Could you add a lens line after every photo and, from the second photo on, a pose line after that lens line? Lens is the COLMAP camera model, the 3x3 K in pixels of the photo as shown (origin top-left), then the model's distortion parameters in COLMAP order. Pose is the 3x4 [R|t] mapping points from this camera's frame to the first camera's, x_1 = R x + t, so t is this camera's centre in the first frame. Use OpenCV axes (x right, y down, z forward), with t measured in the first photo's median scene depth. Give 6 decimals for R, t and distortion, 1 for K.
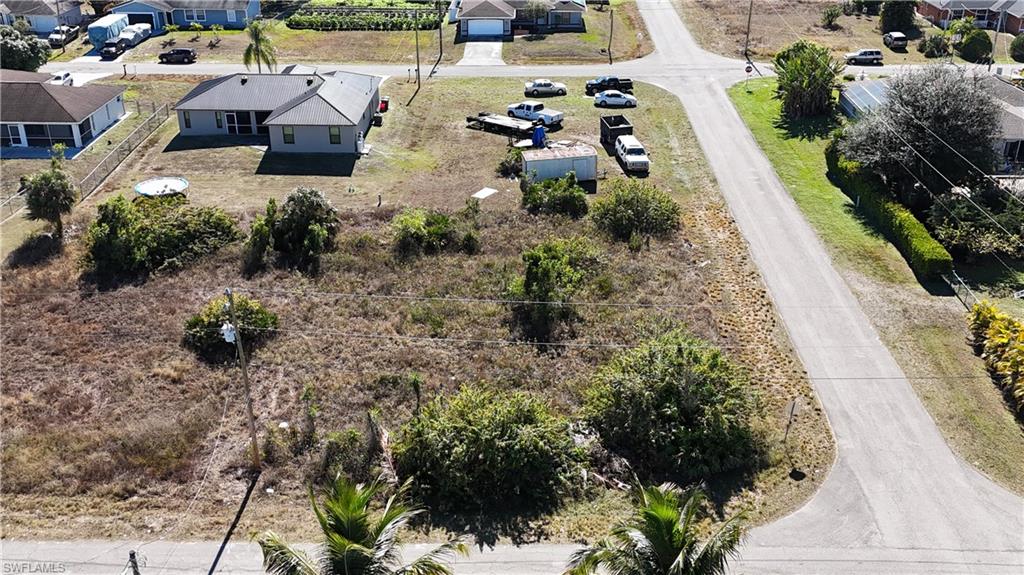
lens RADIAL K [[1021.8, 0, 512.0], [0, 1021.8, 287.5], [0, 0, 1]] dist [0.148022, -0.309680]
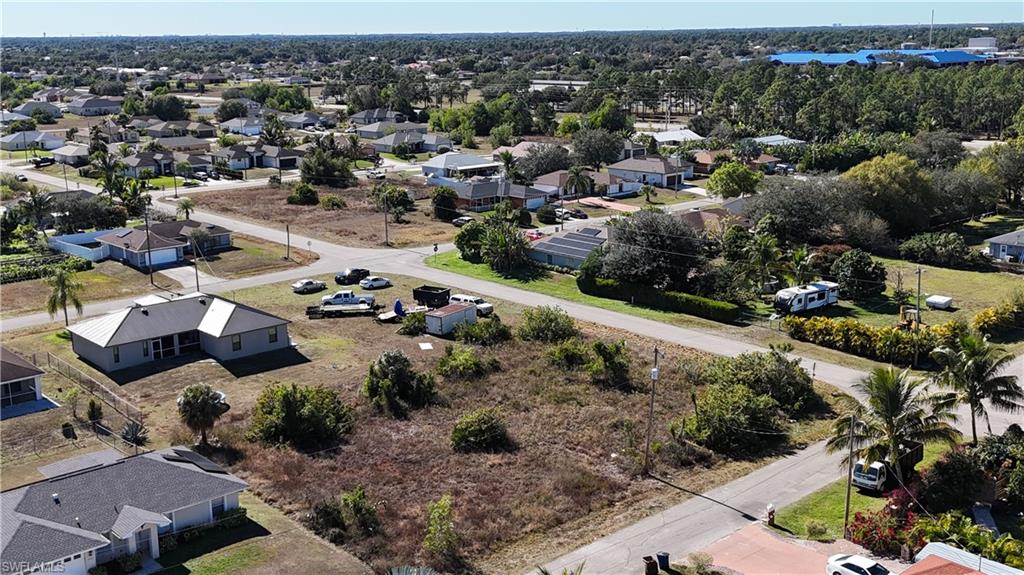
lens RADIAL K [[1087.4, 0, 512.0], [0, 1087.4, 287.5], [0, 0, 1]] dist [0.196436, -0.594689]
pose [[0.728900, -0.162335, 0.665095, -0.751306], [0.305194, 0.946659, -0.103413, 0.011251], [-0.612831, 0.278360, 0.739563, -0.090821]]
